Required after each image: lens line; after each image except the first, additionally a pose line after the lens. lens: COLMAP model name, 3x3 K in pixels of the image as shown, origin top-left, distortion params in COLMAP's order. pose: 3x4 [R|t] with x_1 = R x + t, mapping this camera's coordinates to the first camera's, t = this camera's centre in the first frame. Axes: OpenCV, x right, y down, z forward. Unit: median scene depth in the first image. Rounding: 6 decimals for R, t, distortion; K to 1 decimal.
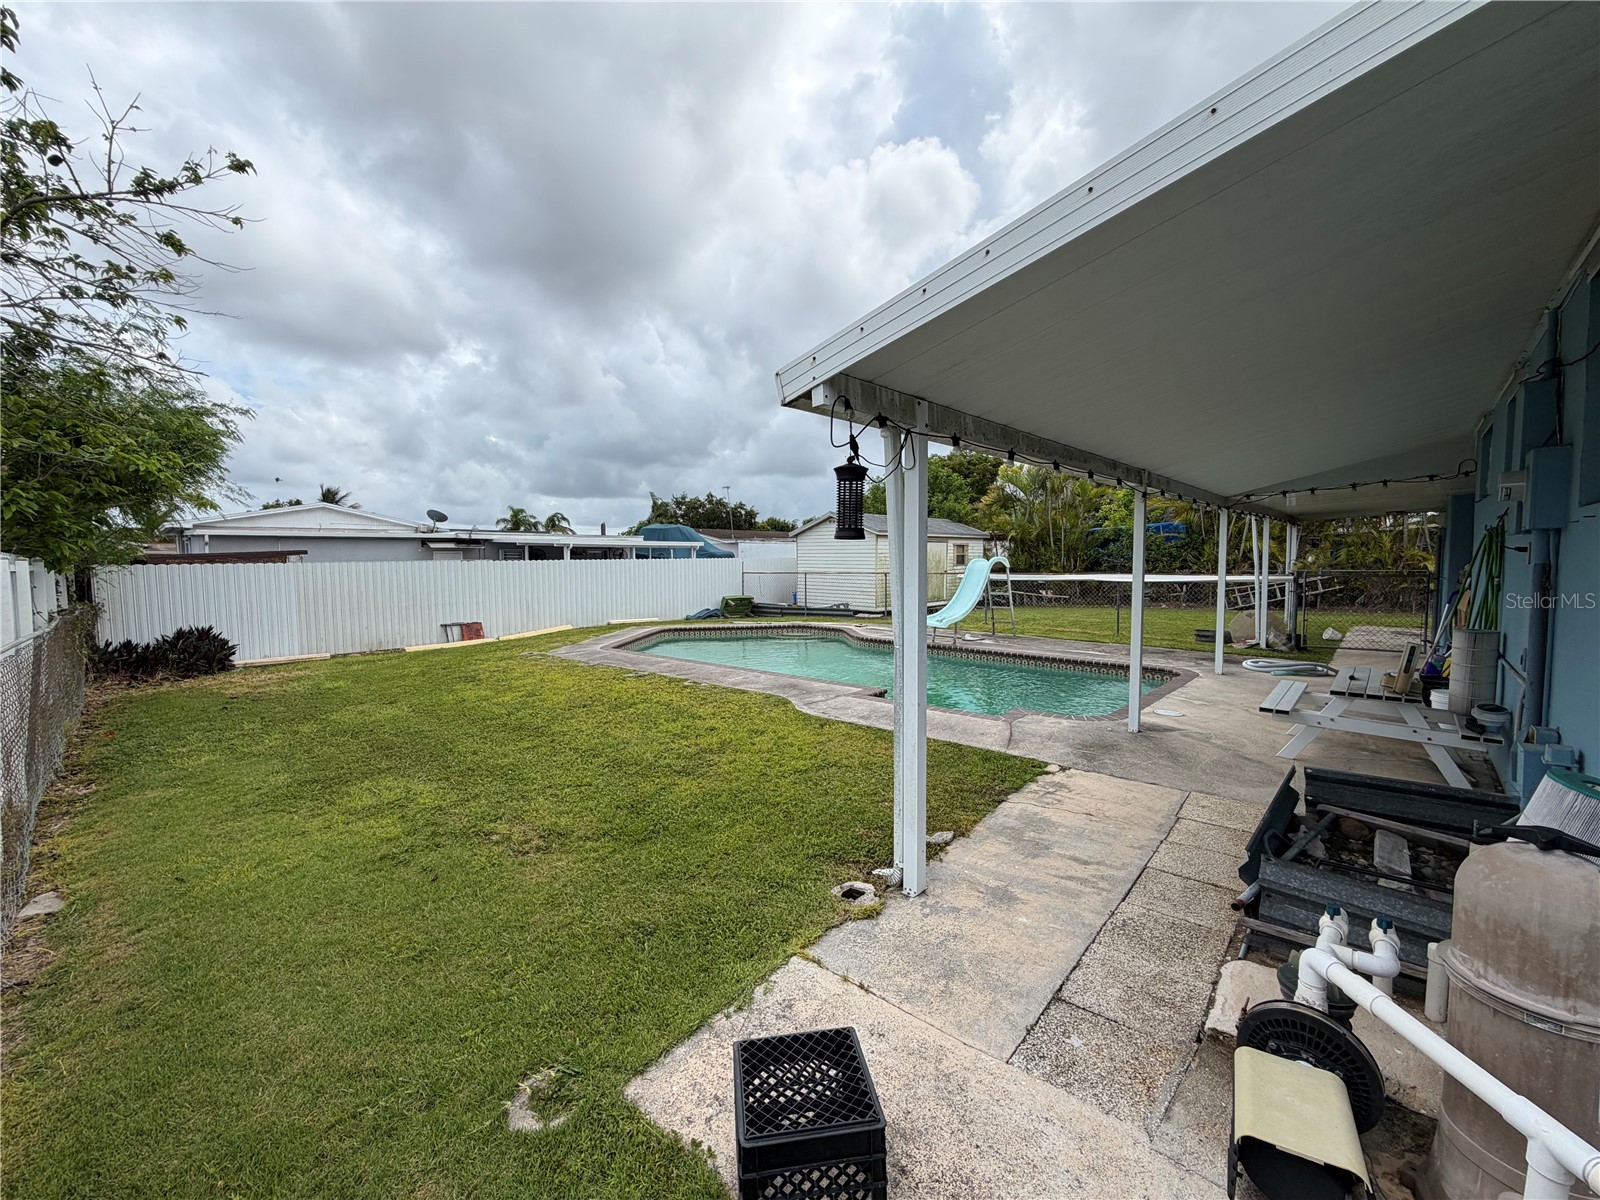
lens RADIAL K [[637.1, 0, 799.0], [0, 637.1, 598.8], [0, 0, 1]] dist [-0.002839, 0.000575]
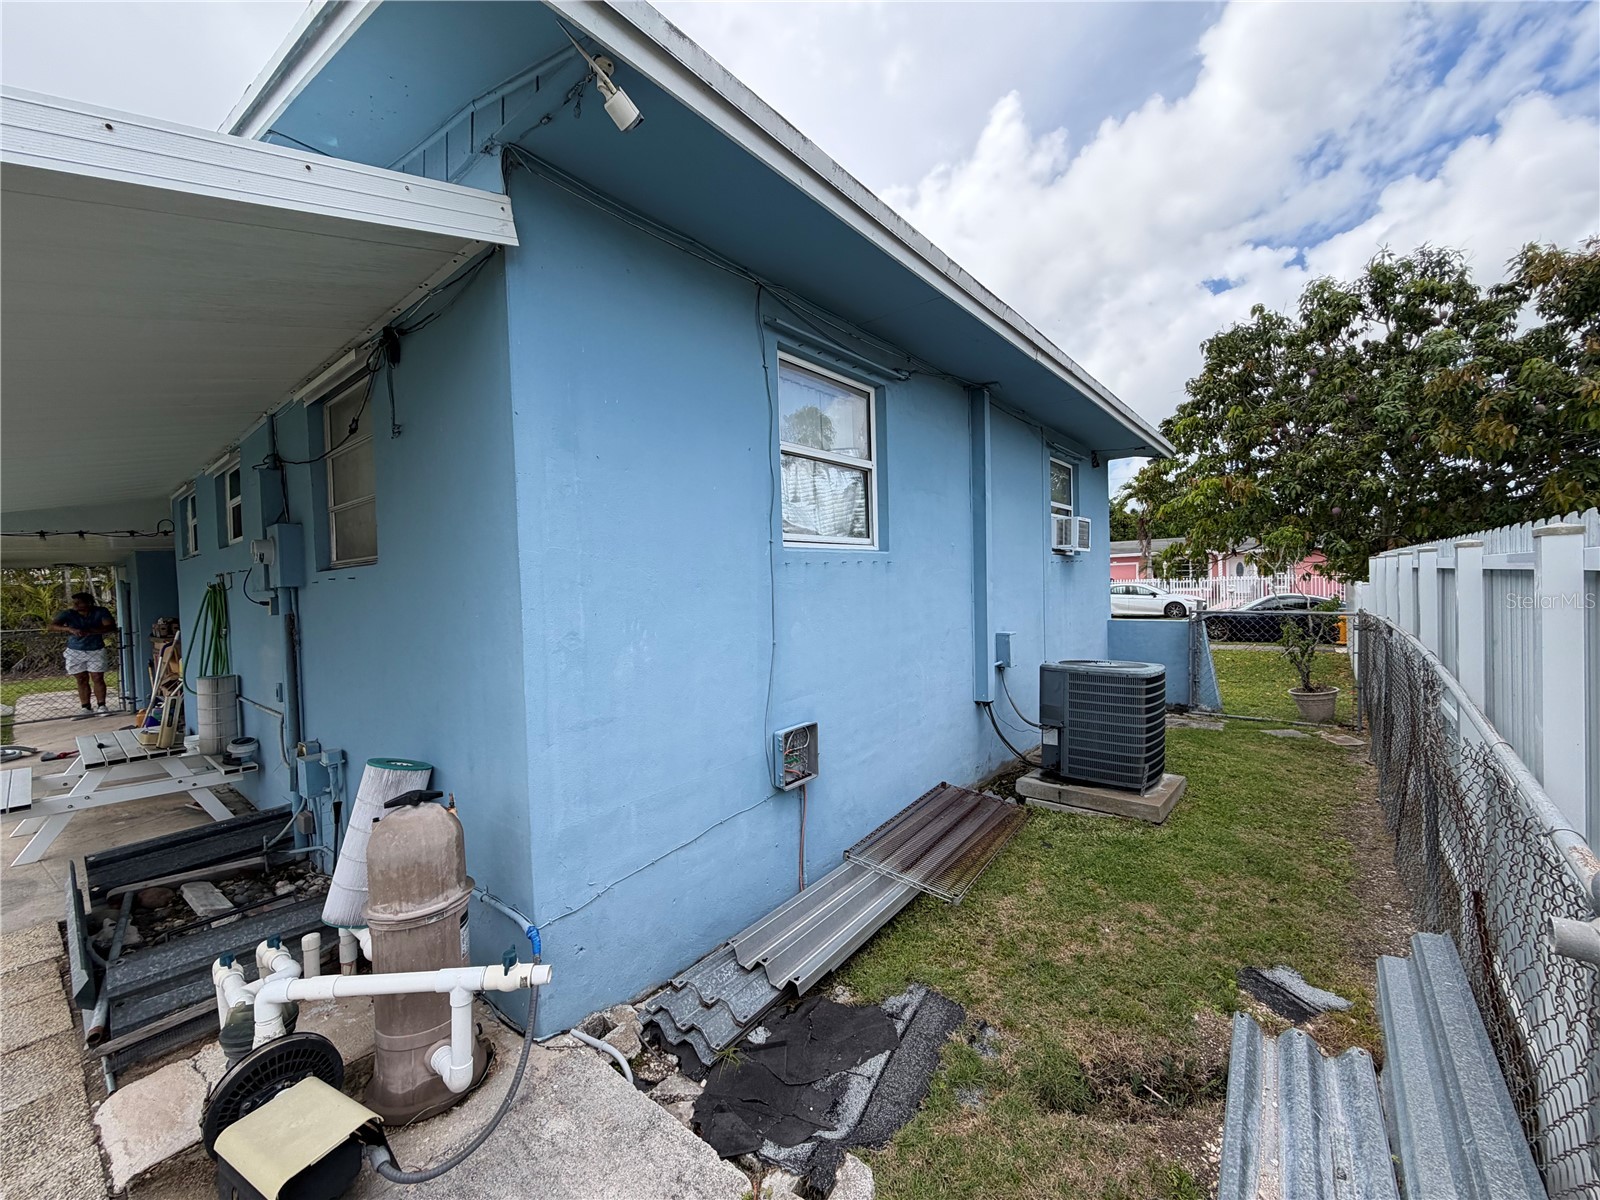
lens RADIAL K [[637.1, 0, 792.7], [0, 637.1, 601.7], [0, 0, 1]] dist [-0.002839, 0.000575]
pose [[-0.067684, -0.013443, 0.997616, -0.152594], [0.093460, 0.995427, 0.019754, -0.010937], [-0.993320, 0.094574, -0.066118, 0.075294]]
